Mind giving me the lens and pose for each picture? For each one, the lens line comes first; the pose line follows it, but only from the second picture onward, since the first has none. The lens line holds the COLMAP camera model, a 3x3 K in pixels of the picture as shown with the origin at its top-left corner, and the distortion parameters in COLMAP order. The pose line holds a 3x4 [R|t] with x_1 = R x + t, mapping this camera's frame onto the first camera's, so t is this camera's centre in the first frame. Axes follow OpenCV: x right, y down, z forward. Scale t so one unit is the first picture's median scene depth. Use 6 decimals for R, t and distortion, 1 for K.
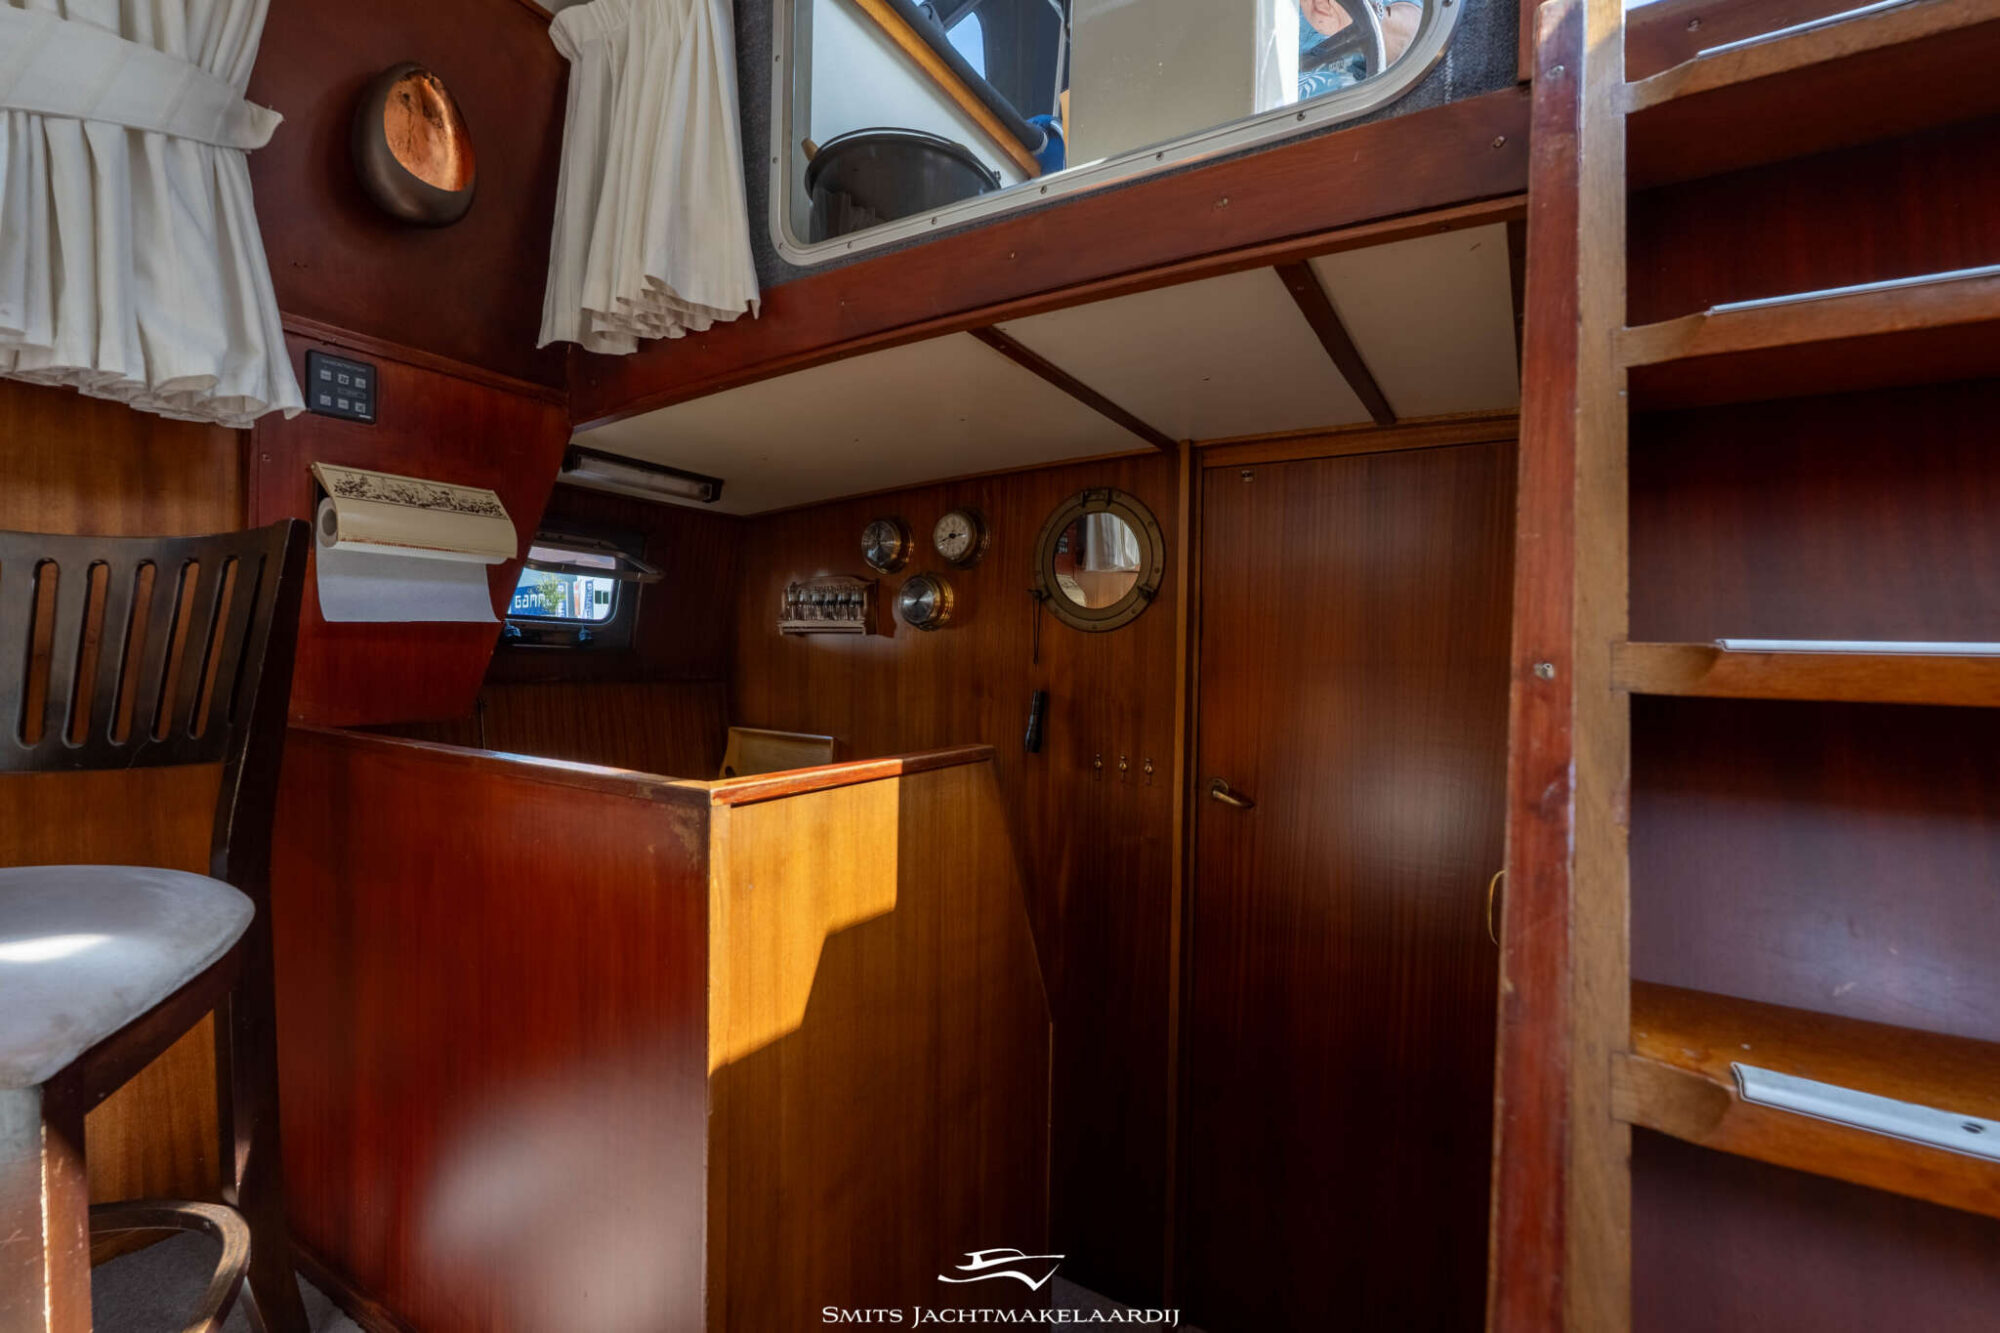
lens RADIAL K [[883.1, 0, 1006.3], [0, 883.1, 654.4], [0, 0, 1]] dist [-0.001149, -0.000995]
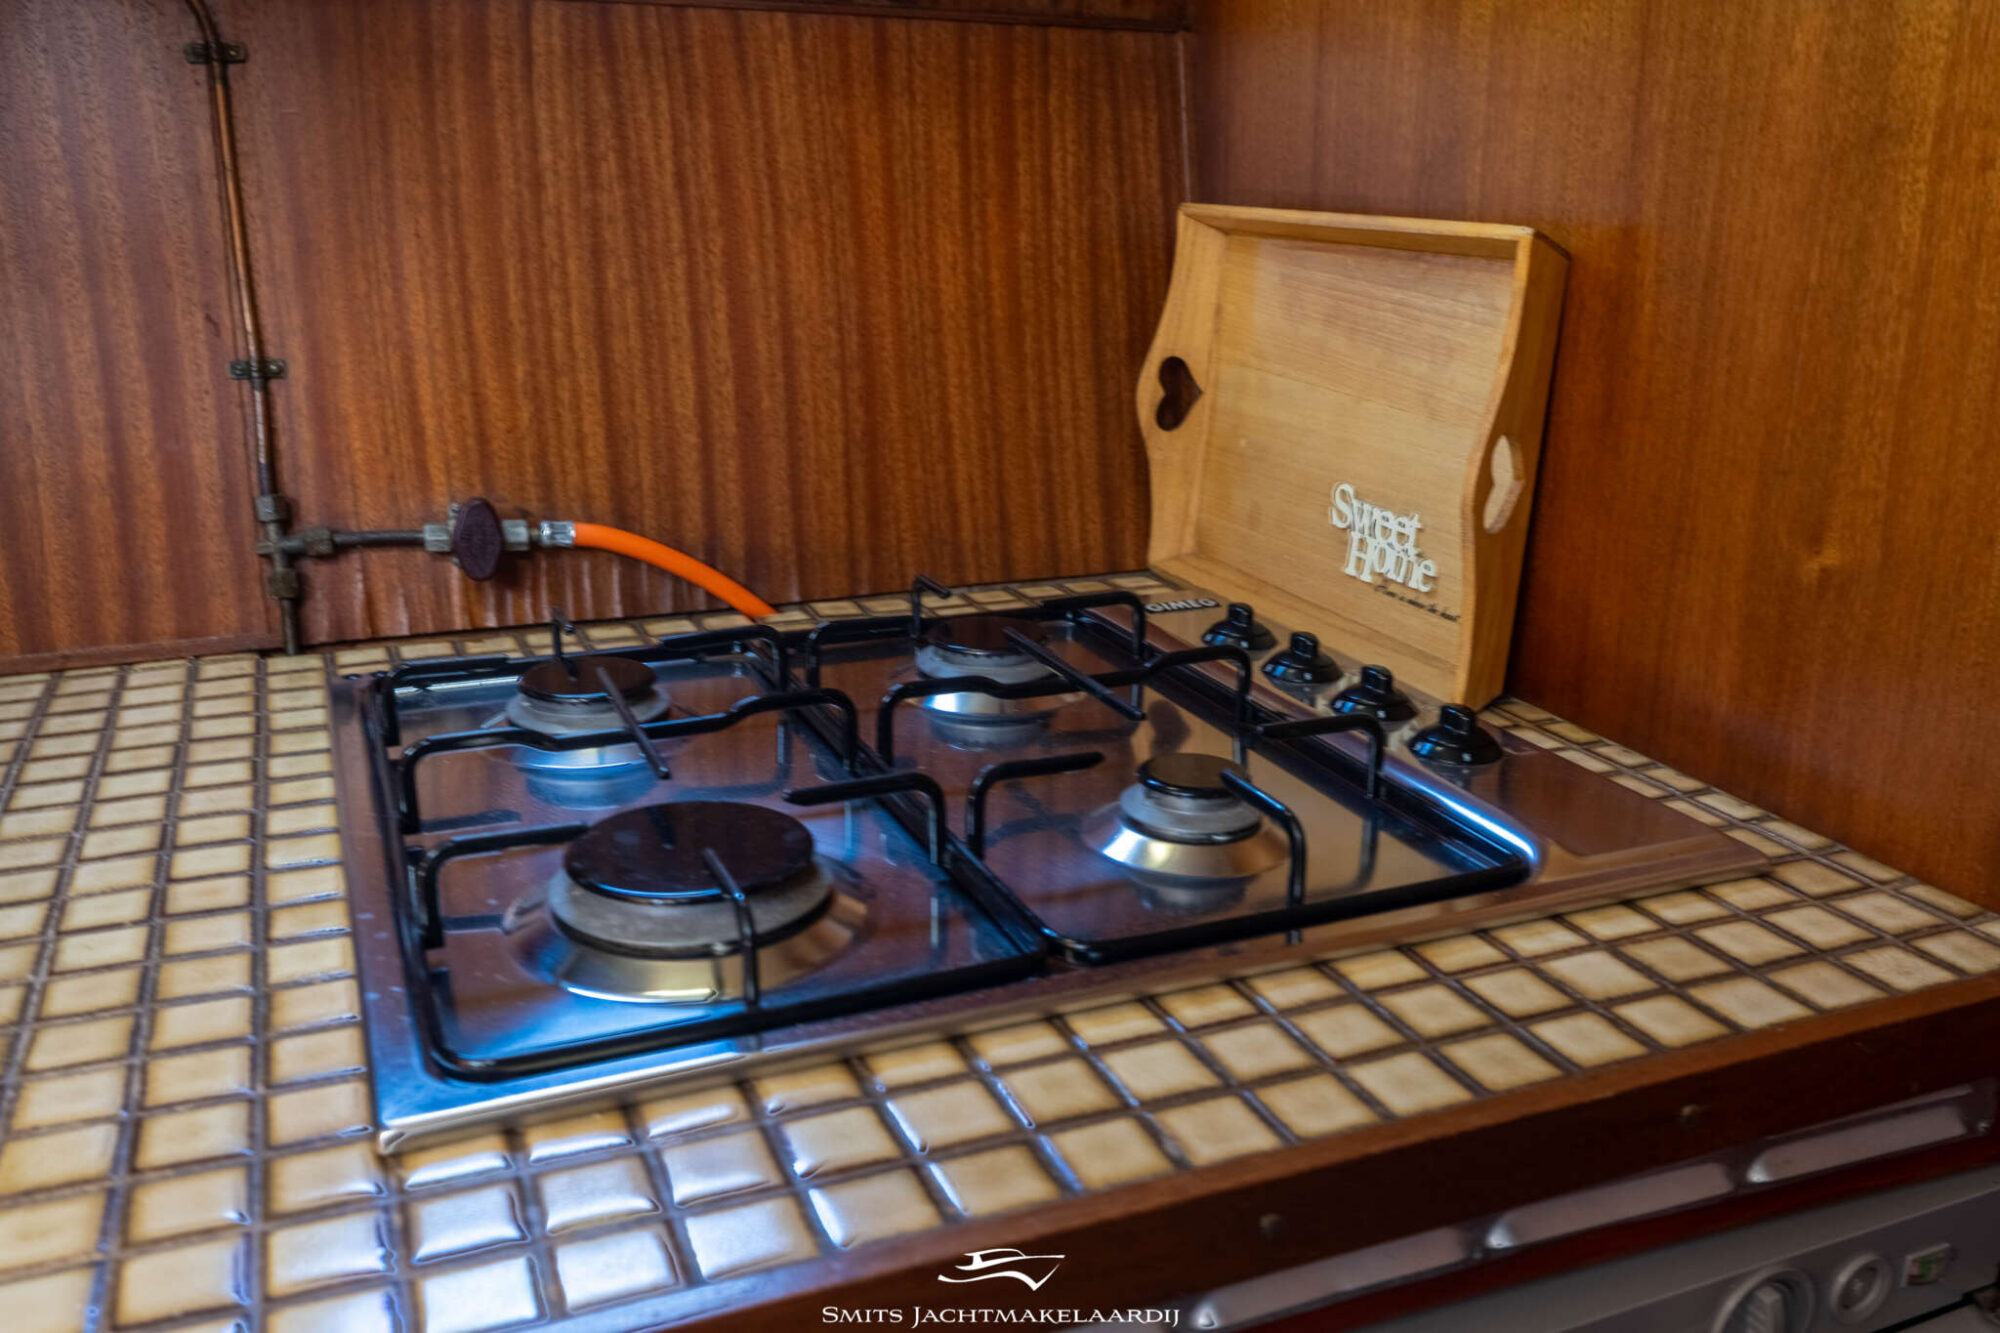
lens RADIAL K [[1651.3, 0, 982.9], [0, 1651.3, 673.7], [0, 0, 1]] dist [0.000848, 0.002450]
pose [[0.799275, 0.168609, -0.576829, -0.074687], [0.001237, 0.959372, 0.282142, 0.106023], [0.600965, -0.226222, 0.766593, 0.753235]]
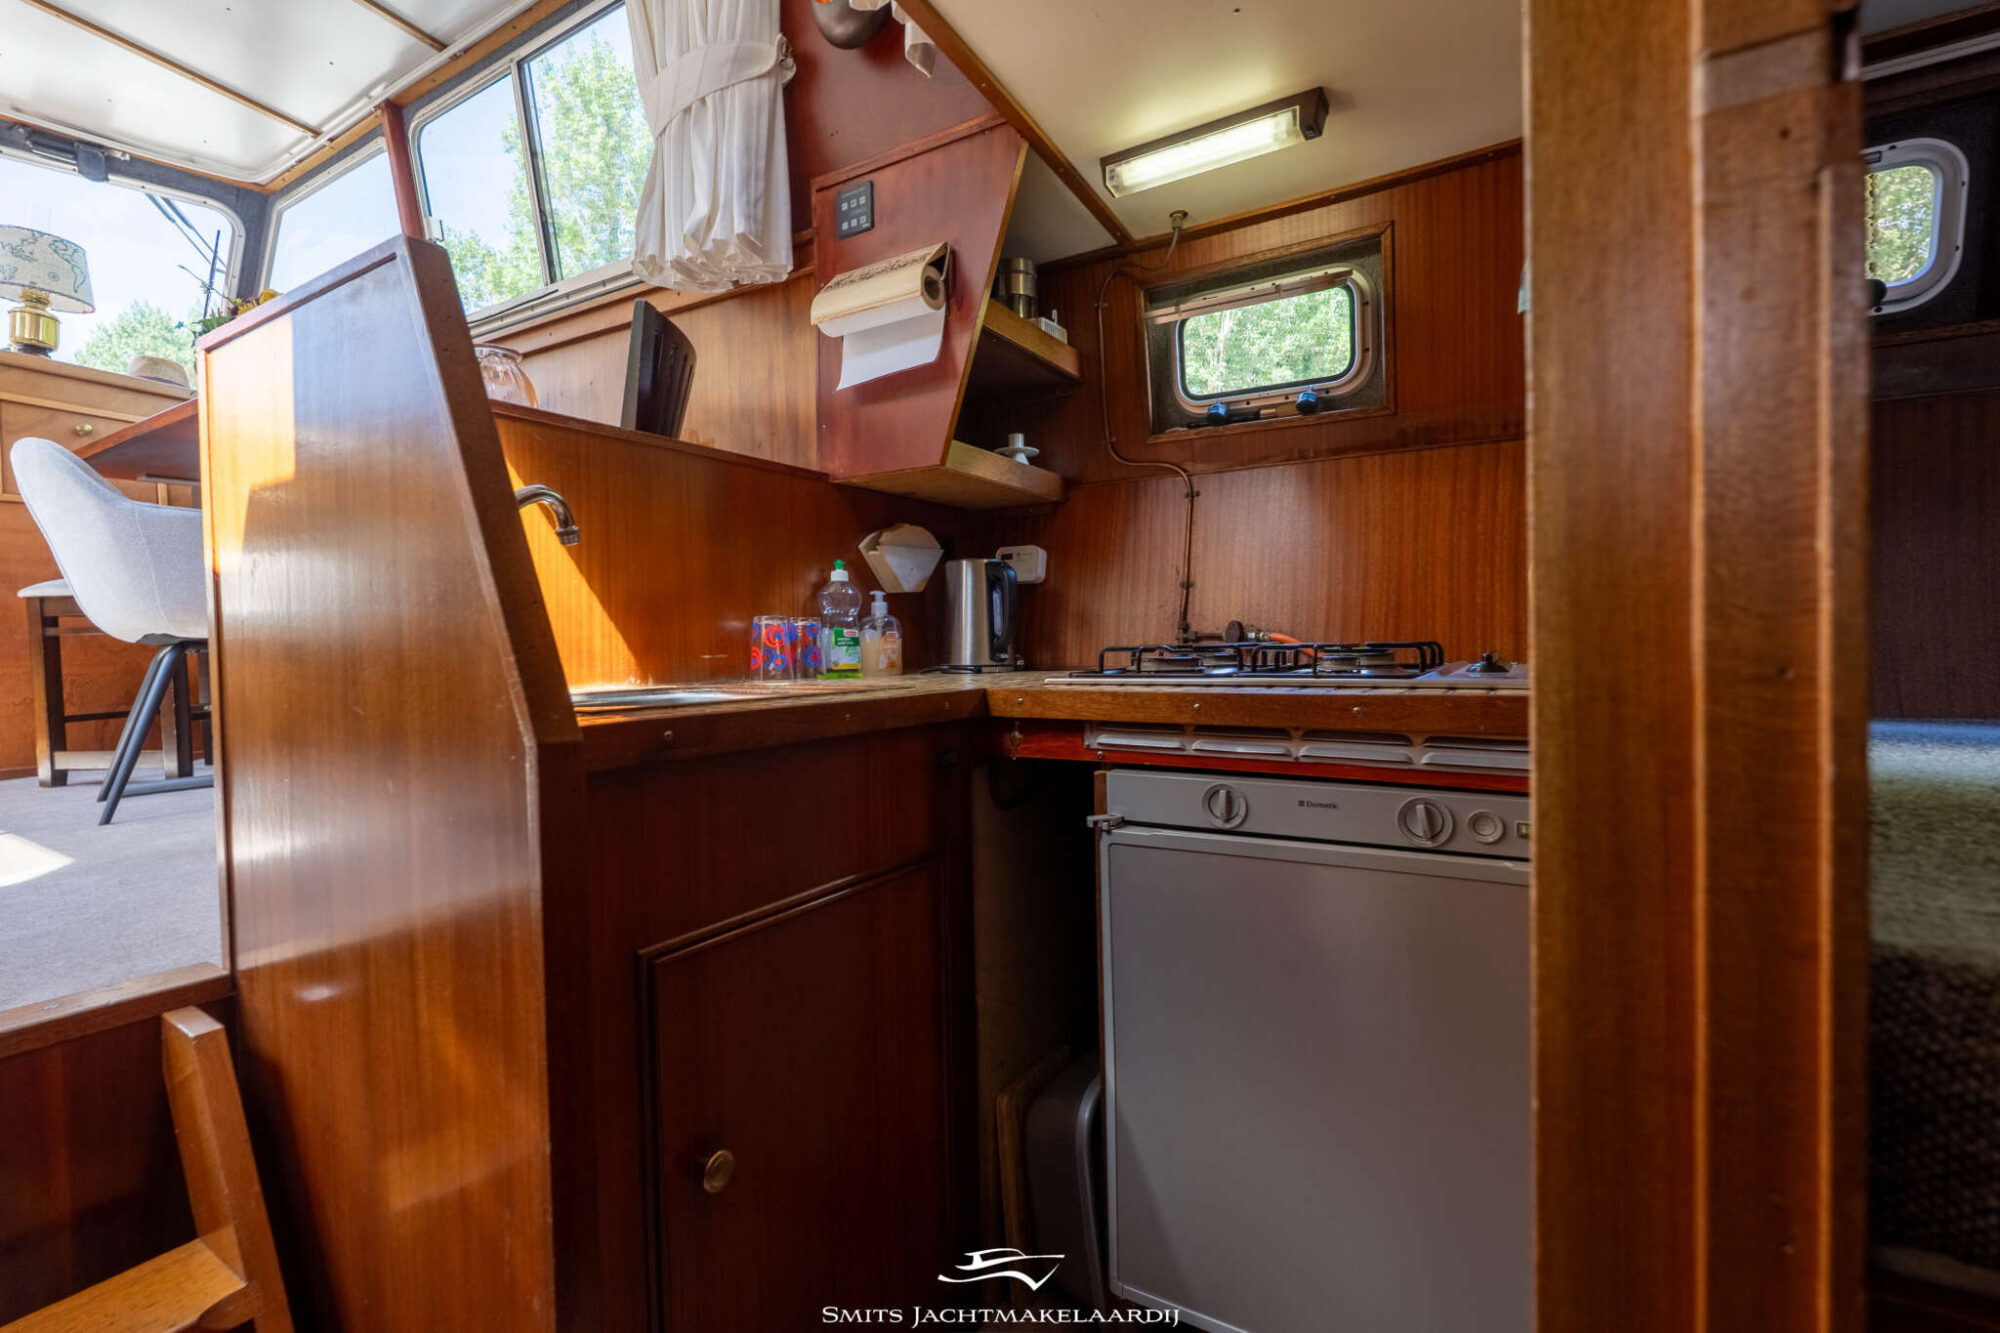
lens RADIAL K [[884.0, 0, 988.9], [0, 884.0, 662.3], [0, 0, 1]] dist [-0.007751, 0.000747]
pose [[-0.022760, 0.000820, -0.999741, 0.373253], [0.005346, 0.999985, 0.000698, 0.251844], [0.999727, -0.005329, -0.022764, 0.866101]]
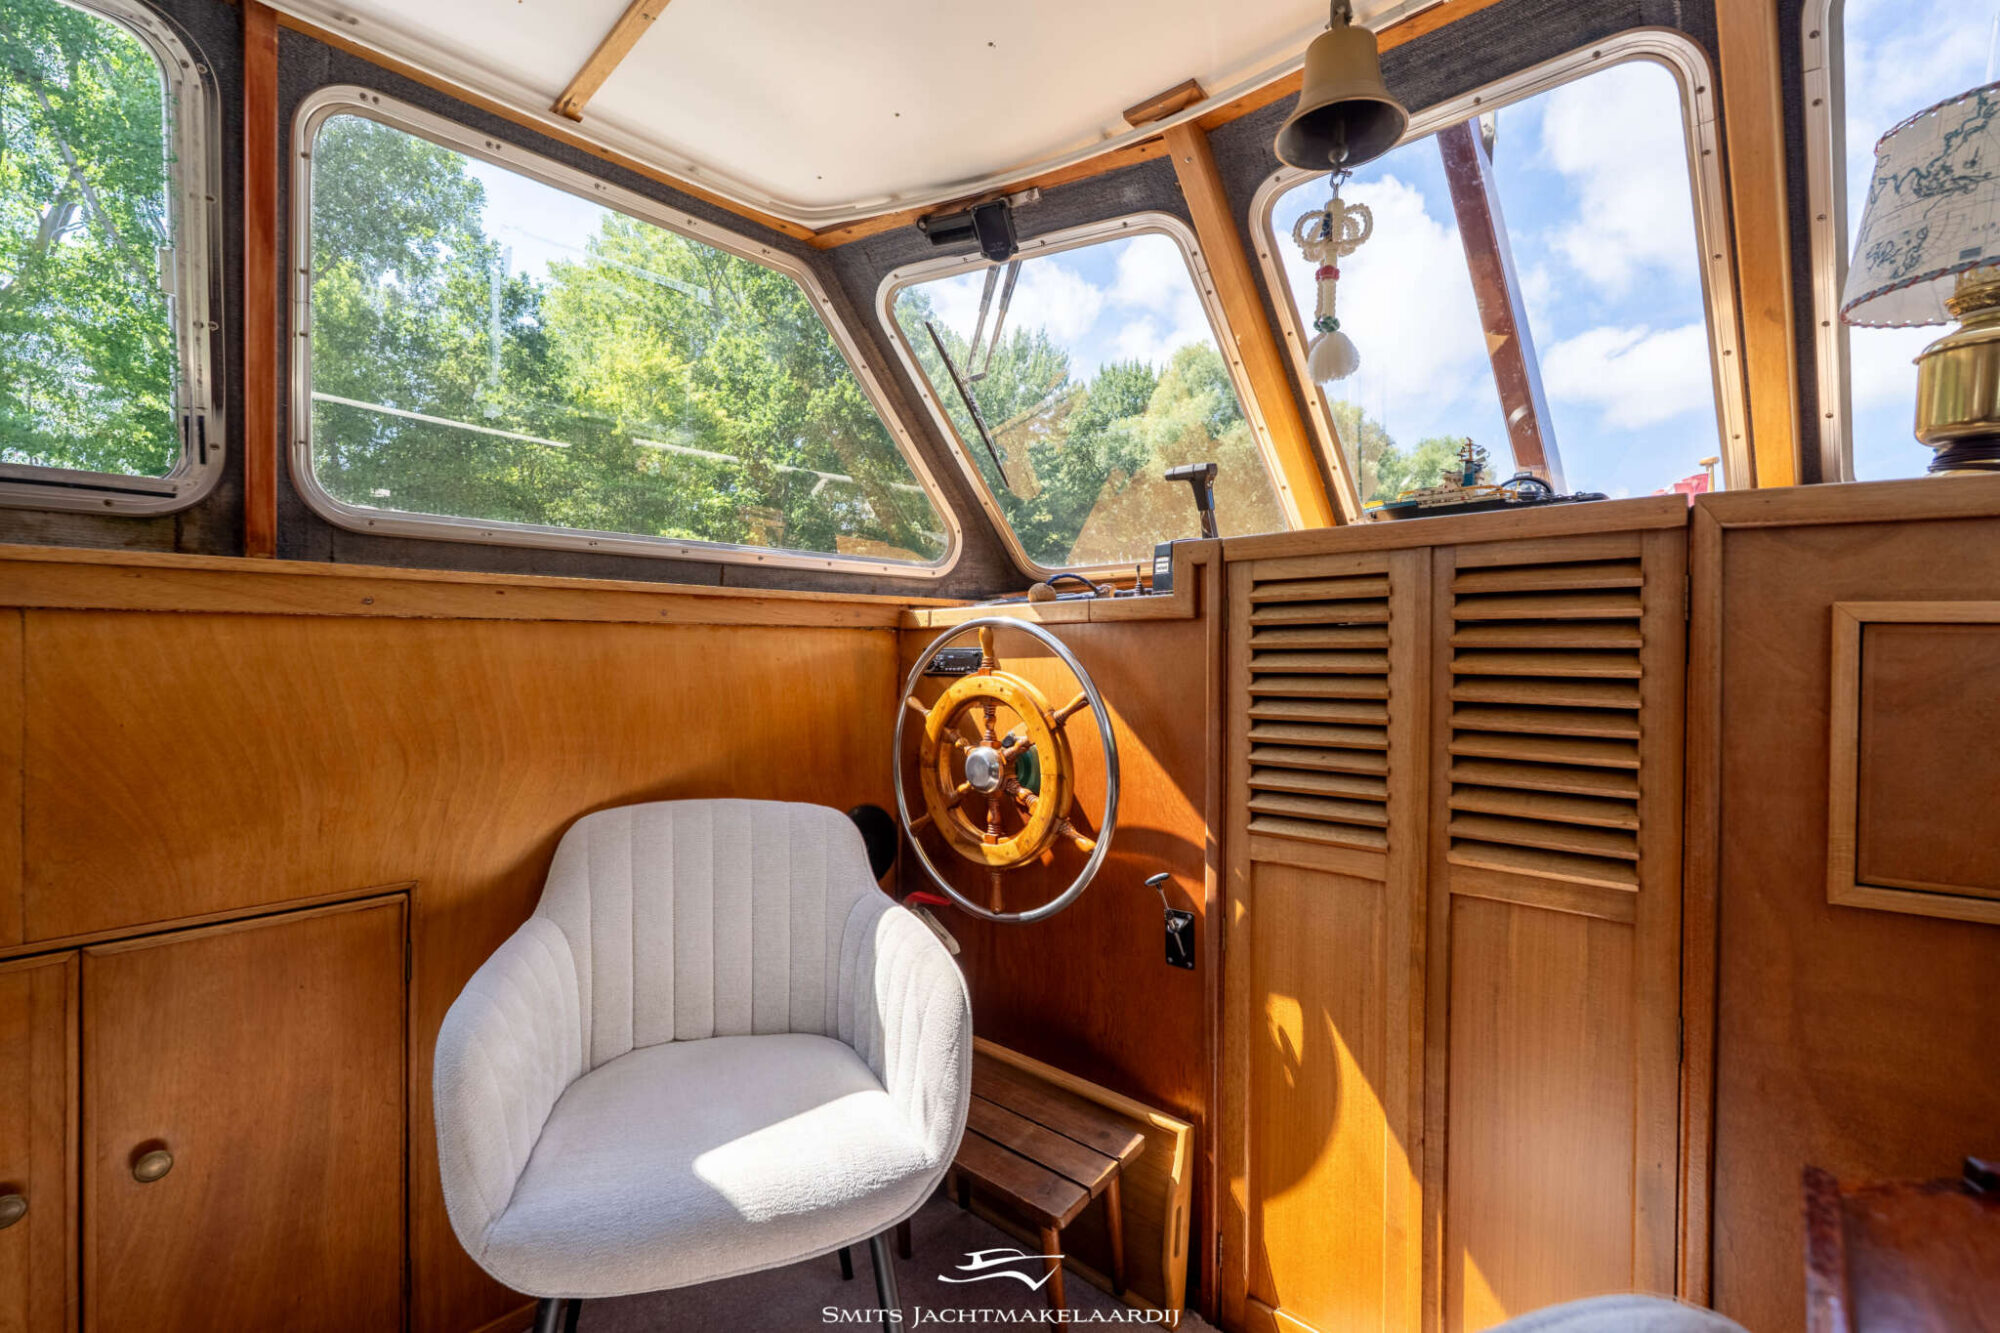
lens RADIAL K [[873.4, 0, 1010.0], [0, 873.4, 666.5], [0, 0, 1]] dist [0.002972, -0.000710]
pose [[-0.981766, -0.027855, 0.188041, -0.623847], [-0.024814, 0.999521, 0.018509, -0.155158], [-0.188466, 0.013505, -0.981987, -0.178637]]
